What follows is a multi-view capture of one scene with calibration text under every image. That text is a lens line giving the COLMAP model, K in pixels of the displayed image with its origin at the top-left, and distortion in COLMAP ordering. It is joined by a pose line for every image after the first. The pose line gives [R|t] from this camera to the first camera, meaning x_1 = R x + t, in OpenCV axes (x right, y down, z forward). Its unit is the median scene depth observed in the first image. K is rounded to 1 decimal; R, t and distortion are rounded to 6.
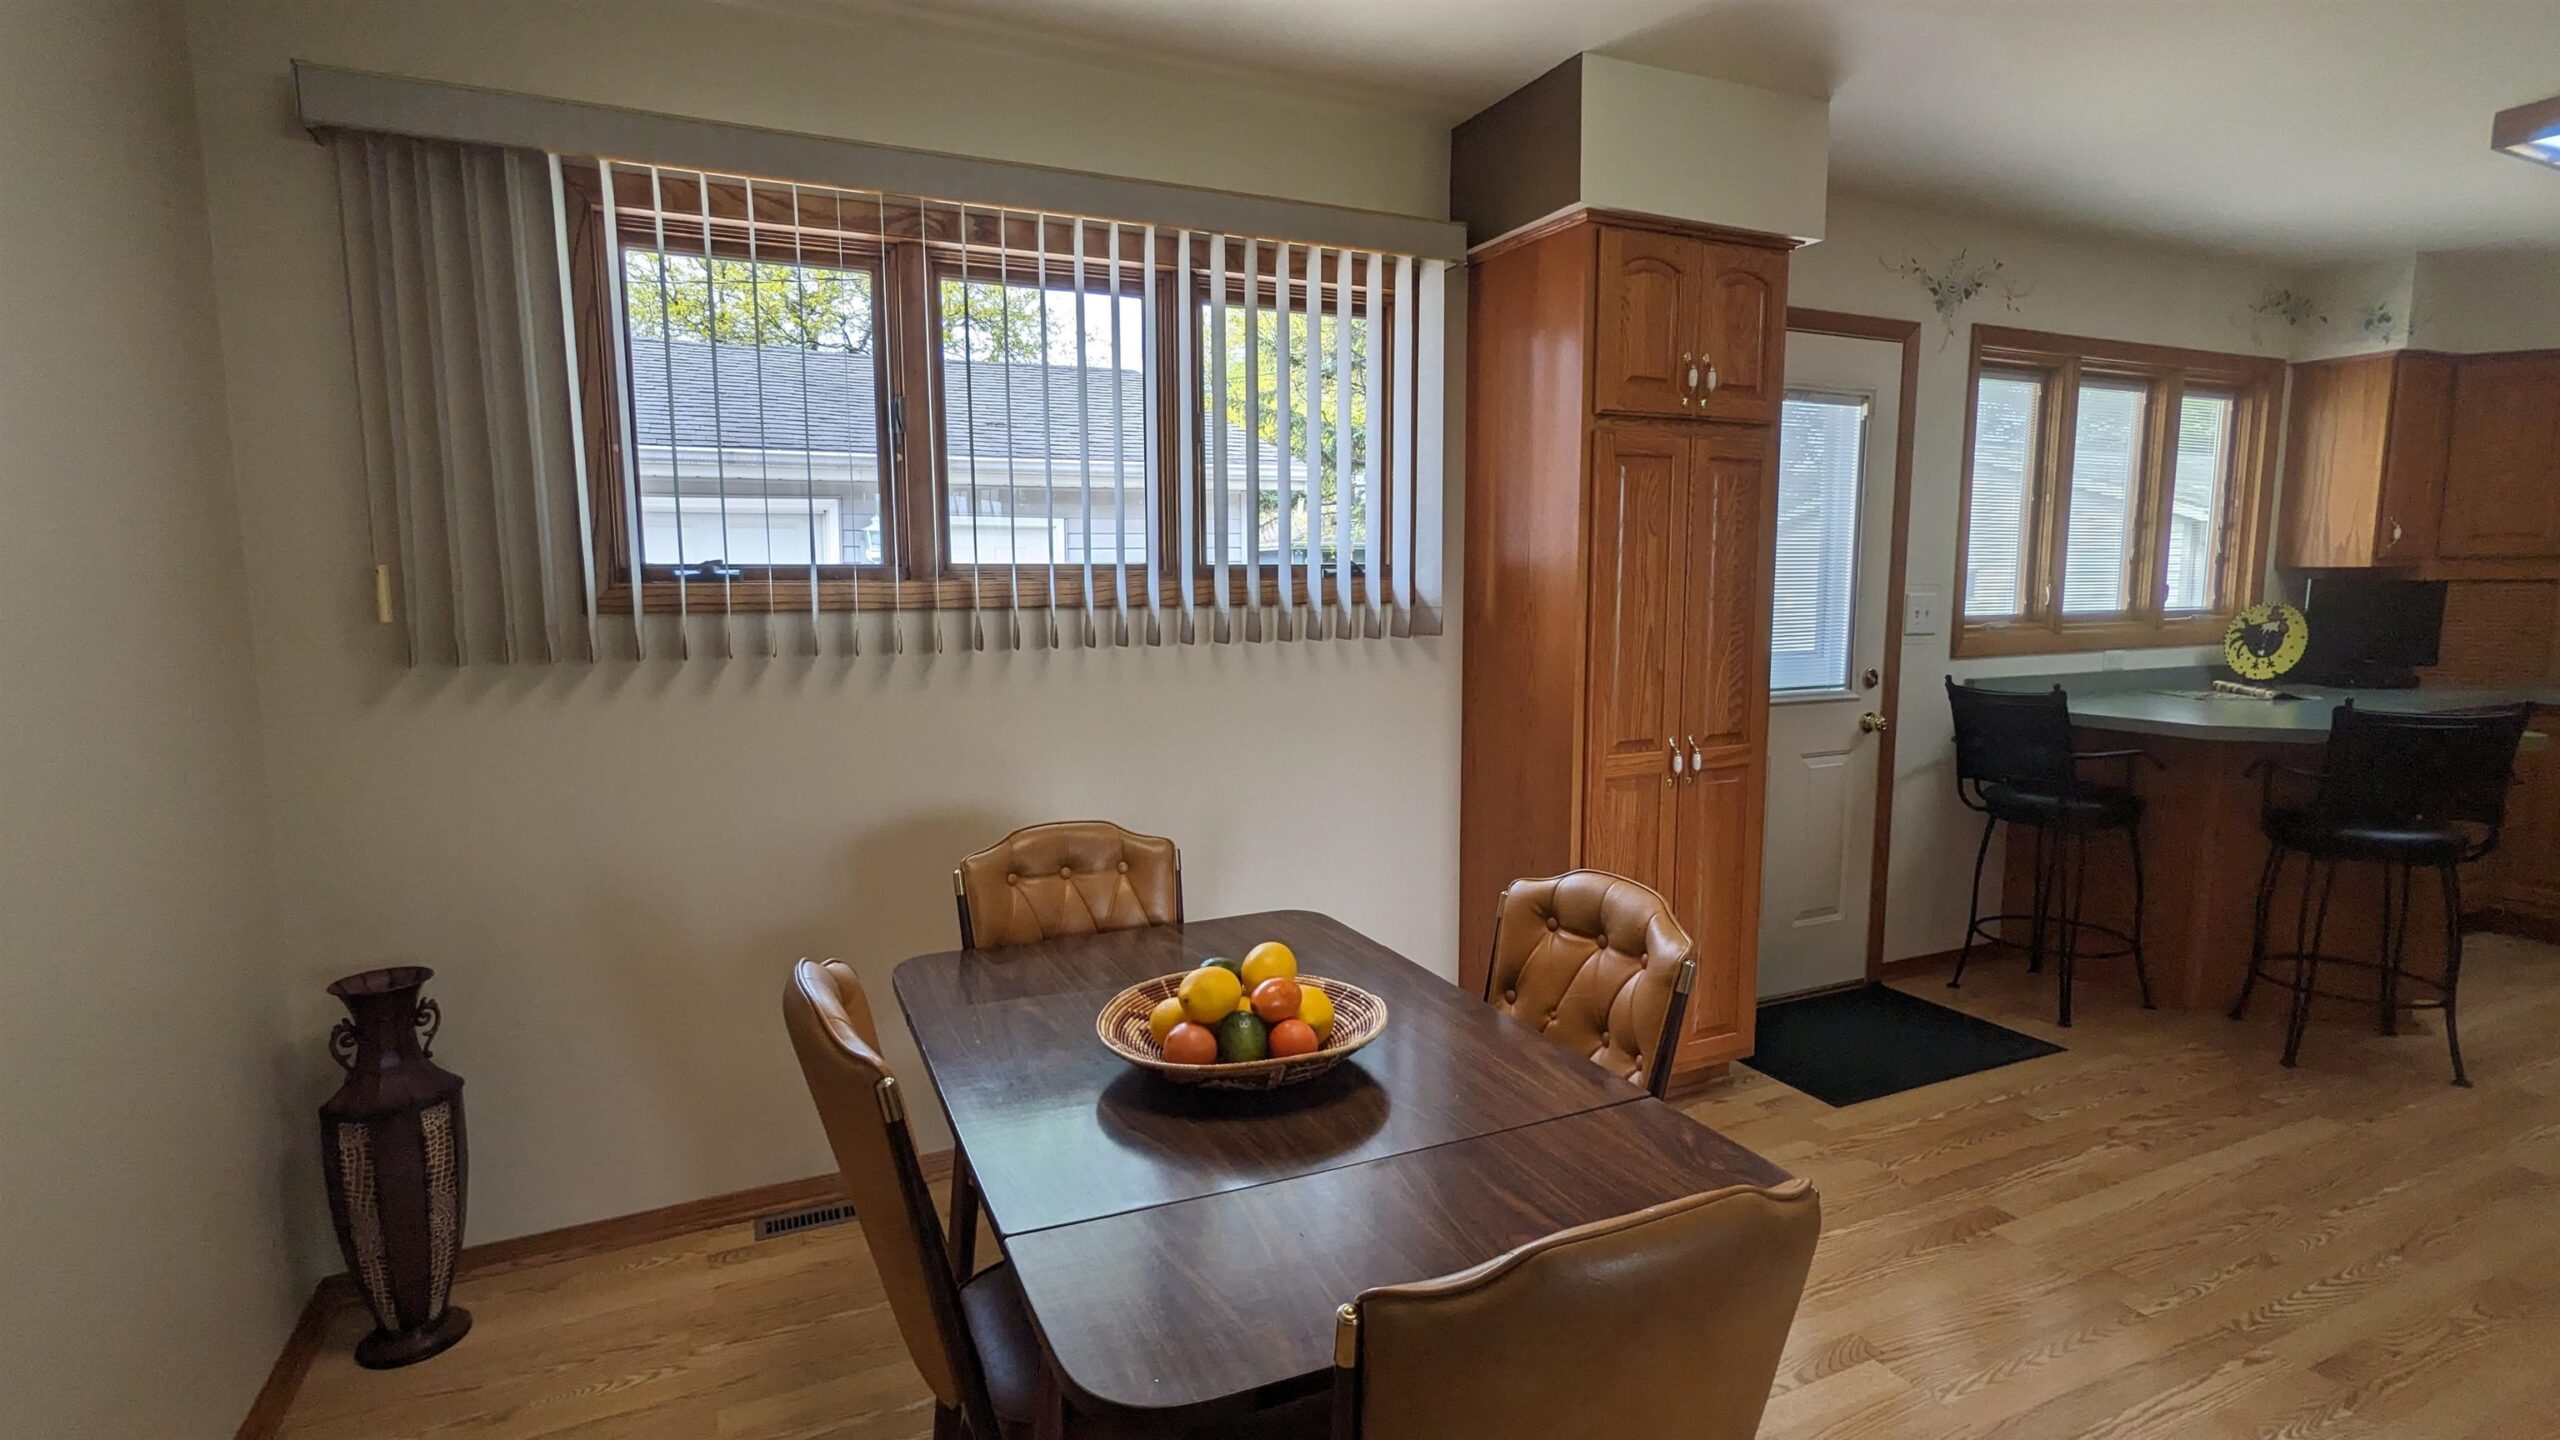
lens RADIAL K [[1245.6, 0, 1280.0], [0, 1245.6, 720.0], [0, 0, 1]] dist [0.032064, 0.000632]
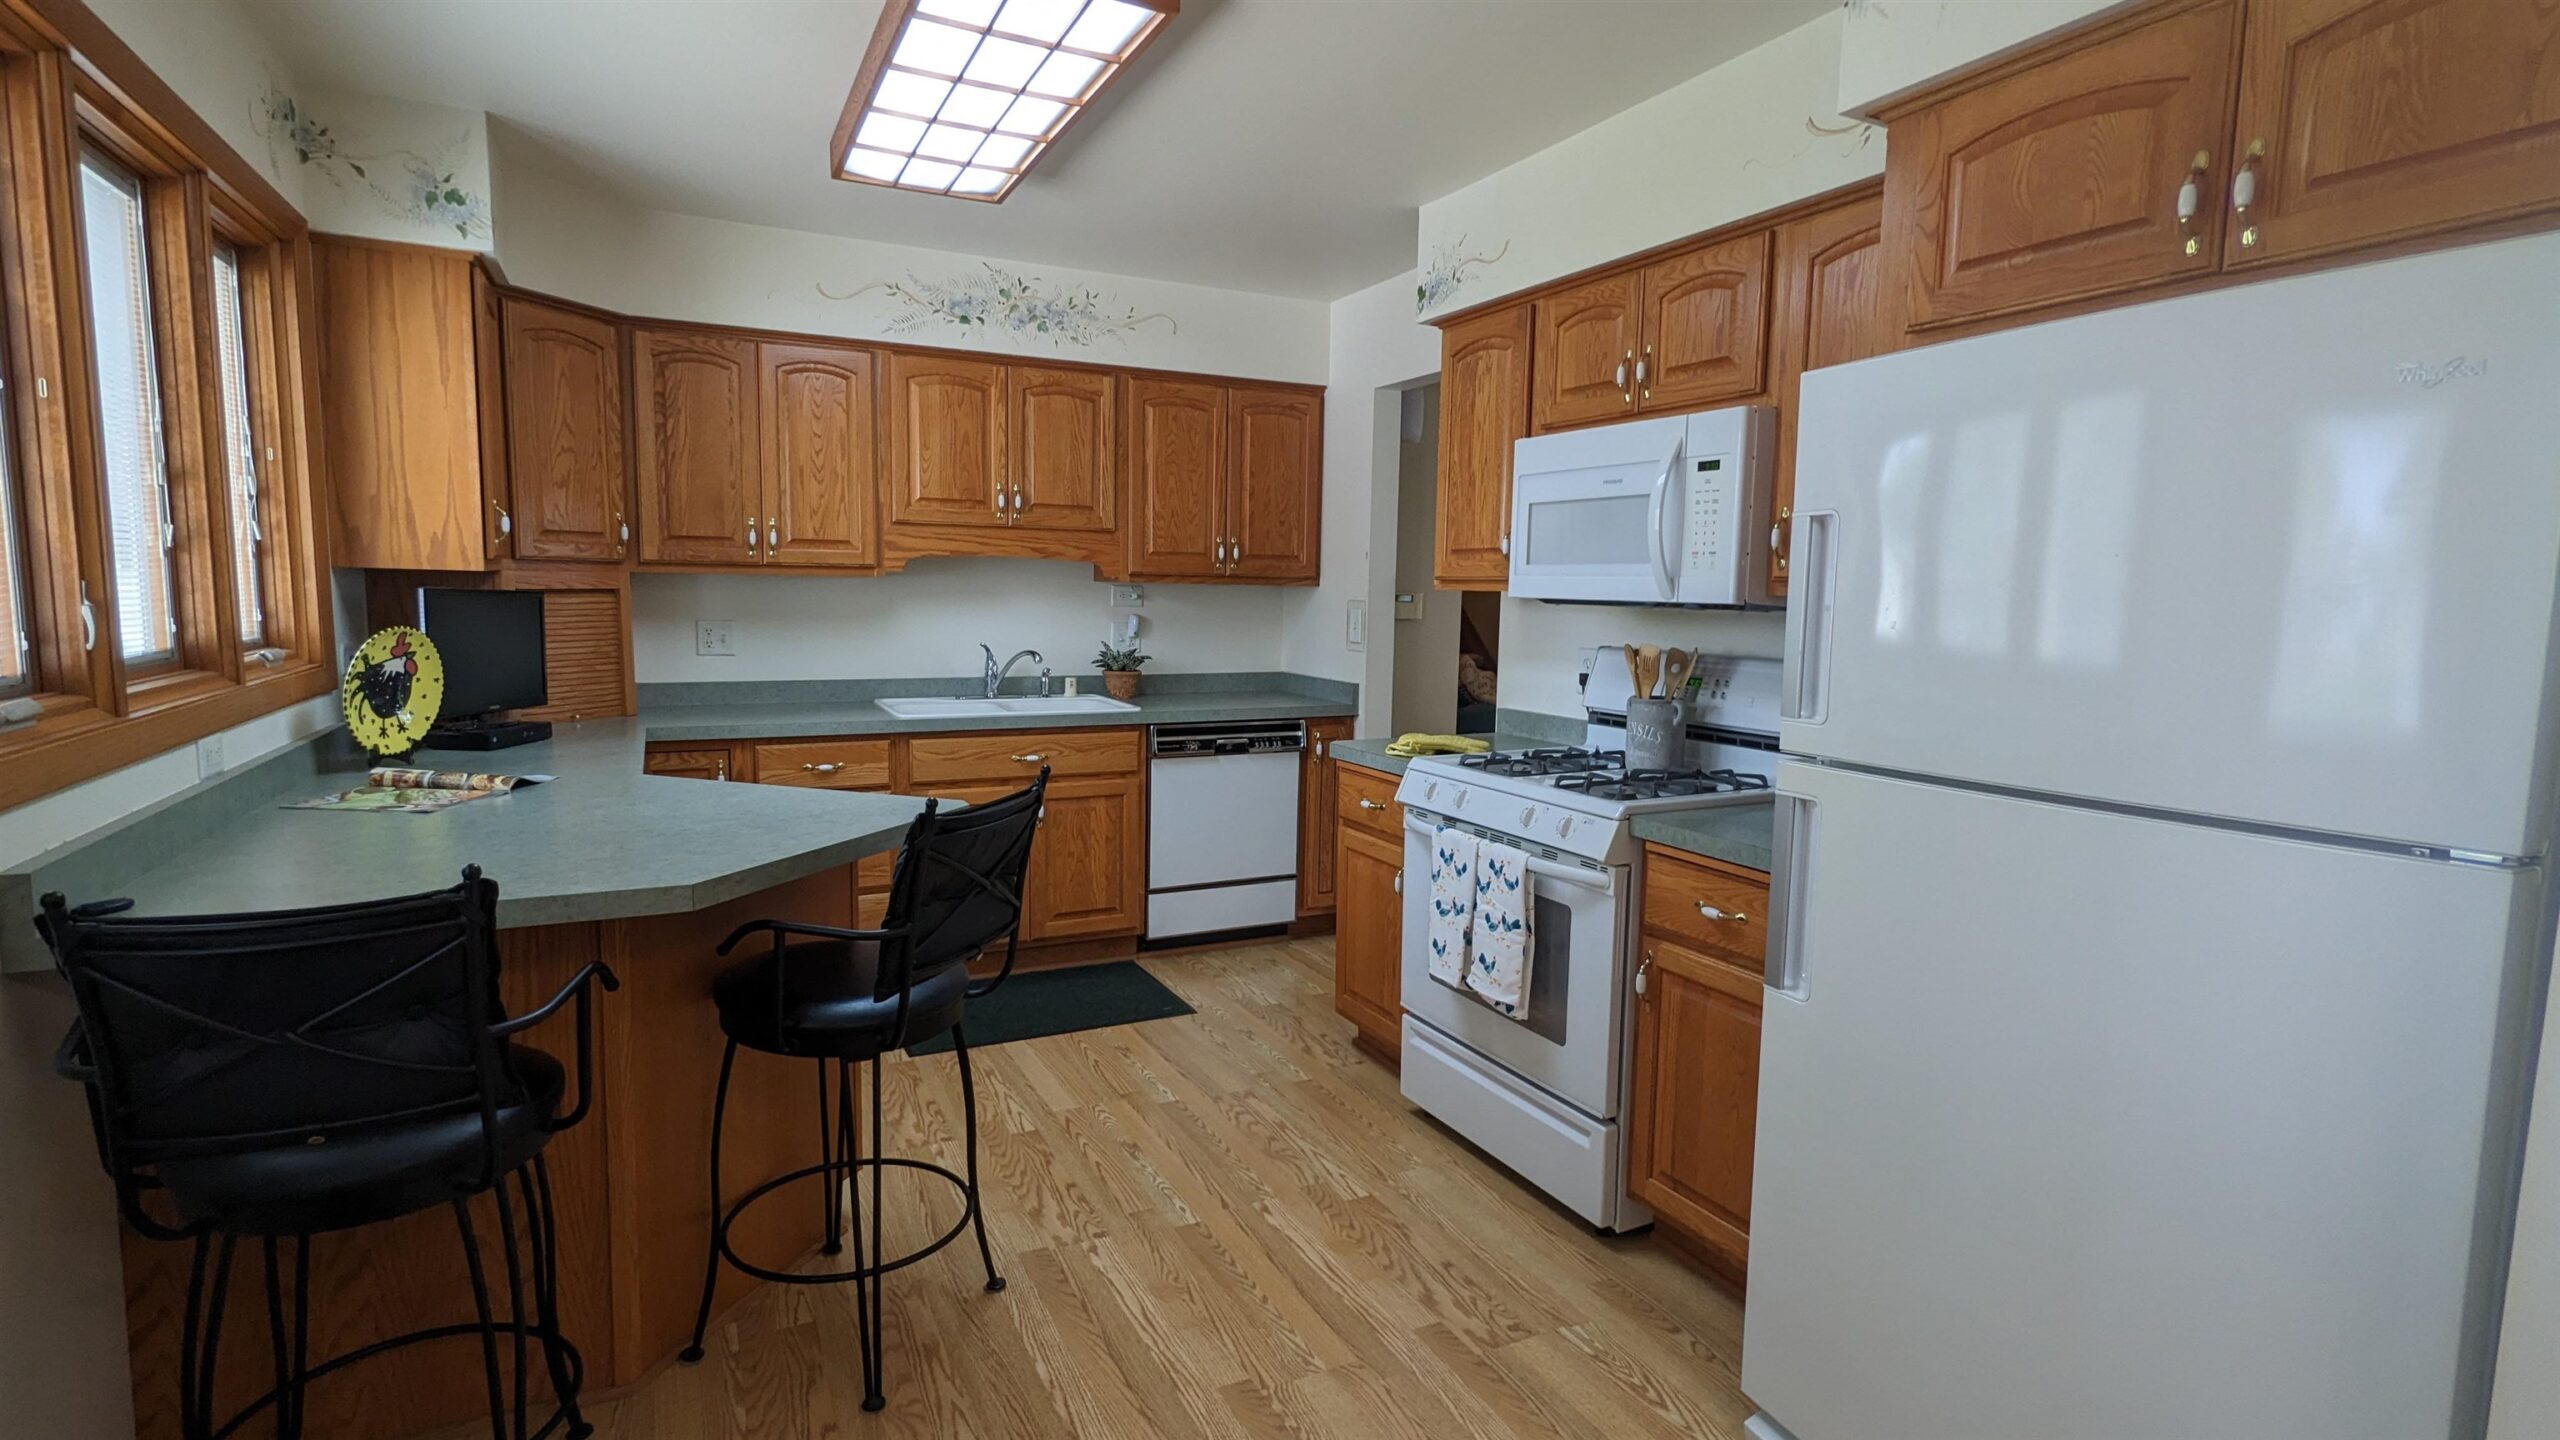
lens RADIAL K [[1245.6, 0, 1280.0], [0, 1245.6, 720.0], [0, 0, 1]] dist [0.032064, 0.000632]
pose [[0.010906, -0.106065, 0.994299, 0.177631], [0.100090, 0.989480, 0.104453, -0.068907], [-0.994919, 0.098380, 0.021408, 0.566656]]
